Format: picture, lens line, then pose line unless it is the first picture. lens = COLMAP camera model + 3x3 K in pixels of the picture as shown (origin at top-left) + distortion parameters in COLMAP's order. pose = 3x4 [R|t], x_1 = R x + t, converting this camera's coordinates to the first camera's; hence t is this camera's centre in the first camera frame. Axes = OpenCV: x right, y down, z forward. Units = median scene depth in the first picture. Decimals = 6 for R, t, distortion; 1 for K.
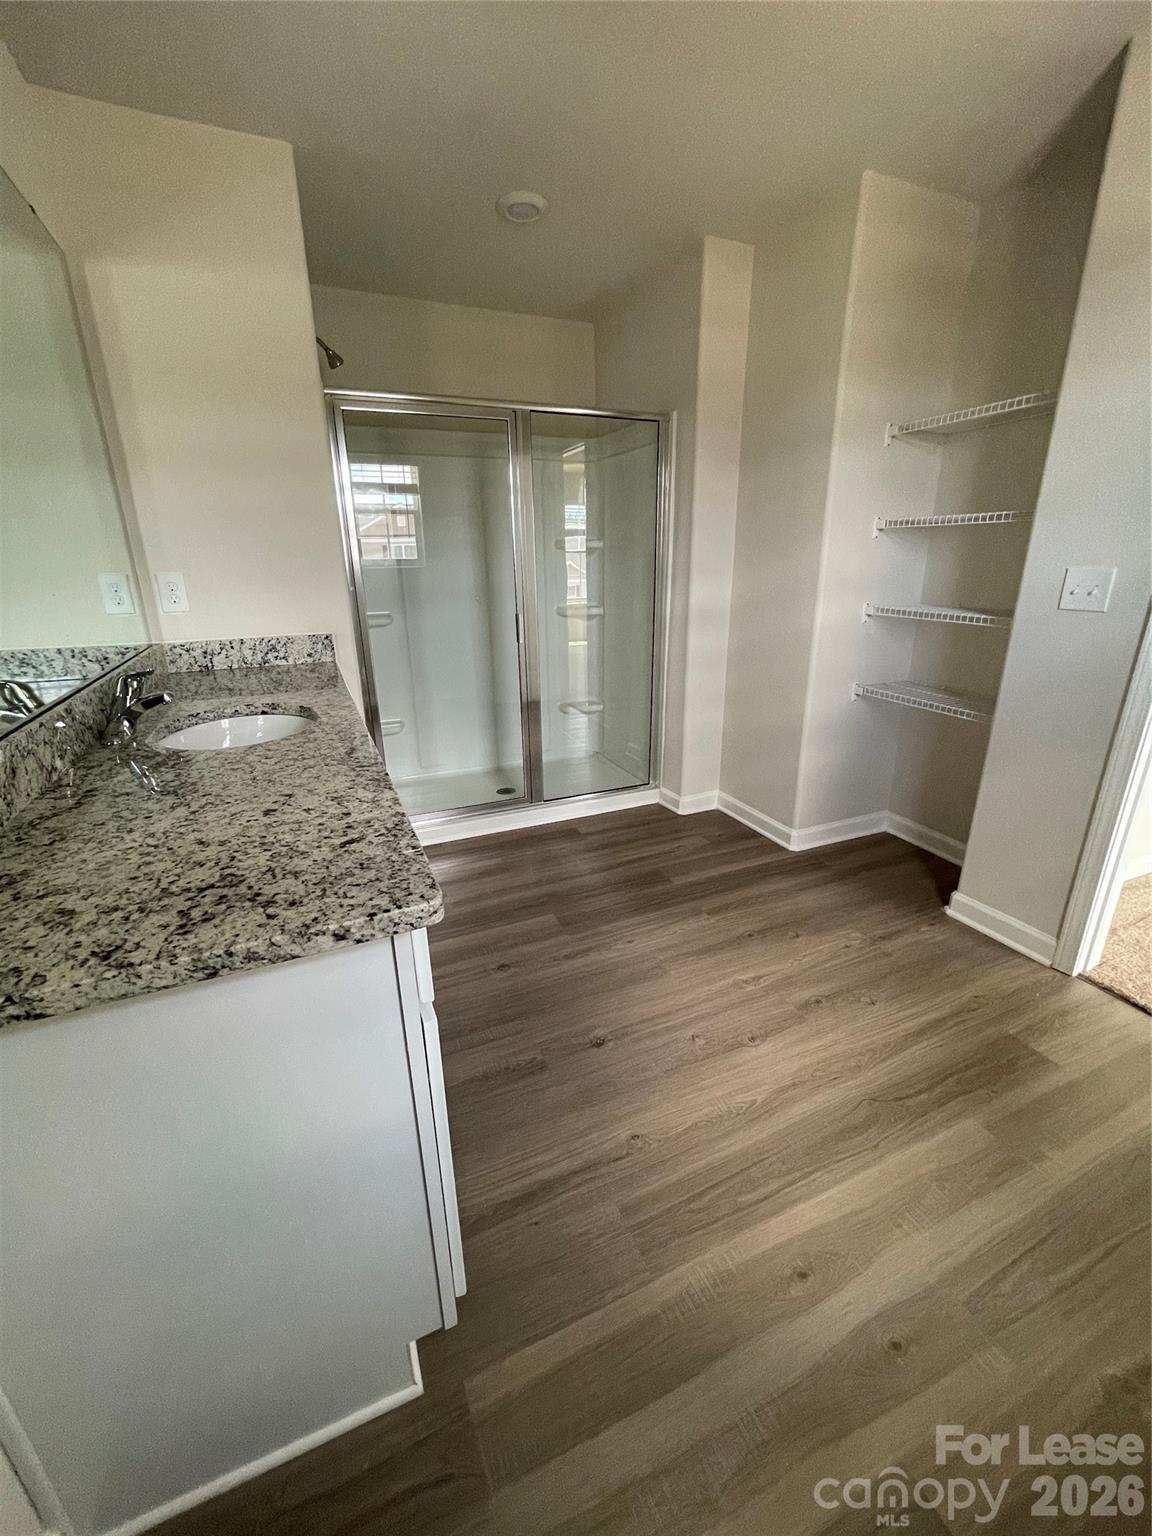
lens RADIAL K [[620.5, 0, 577.6], [0, 620.5, 772.3], [0, 0, 1]] dist [0.001918, 0.001466]
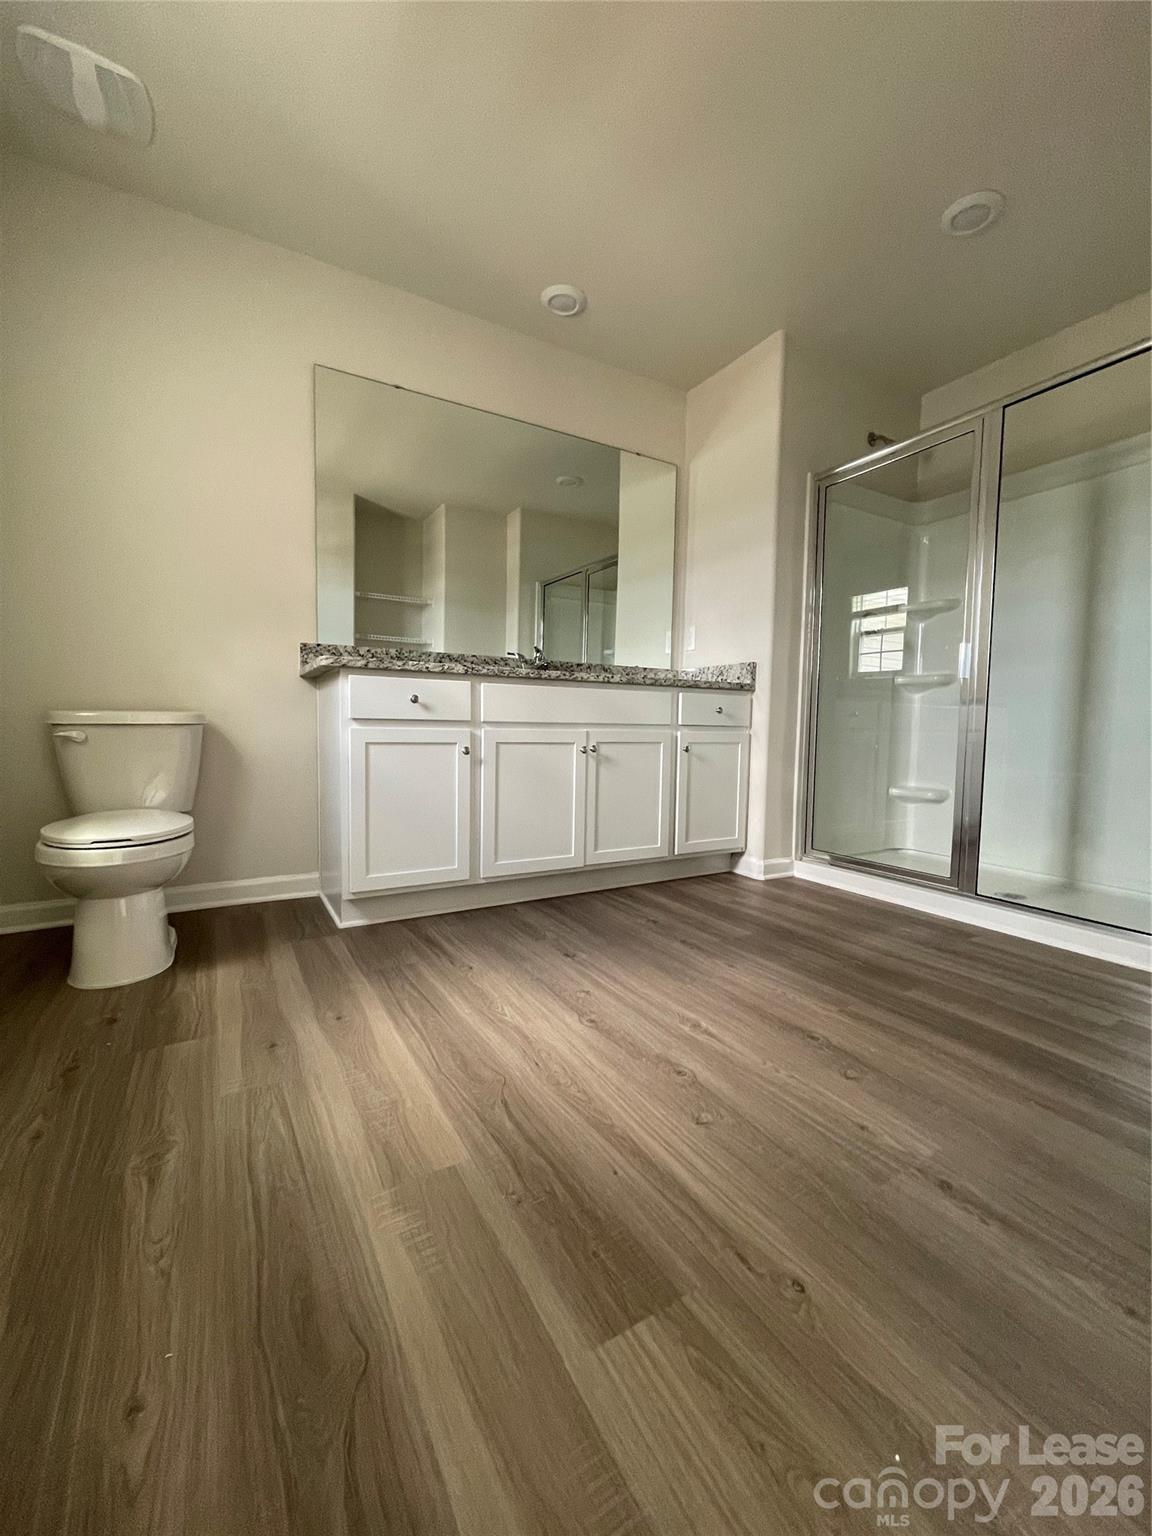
lens RADIAL K [[620.5, 0, 577.1], [0, 620.5, 763.2], [0, 0, 1]] dist [0.001918, 0.001466]
pose [[0.119599, 0.077281, -0.989810, 1.037879], [-0.338779, 0.940305, 0.032481, 0.065166], [0.933234, 0.331442, 0.138641, 0.695784]]
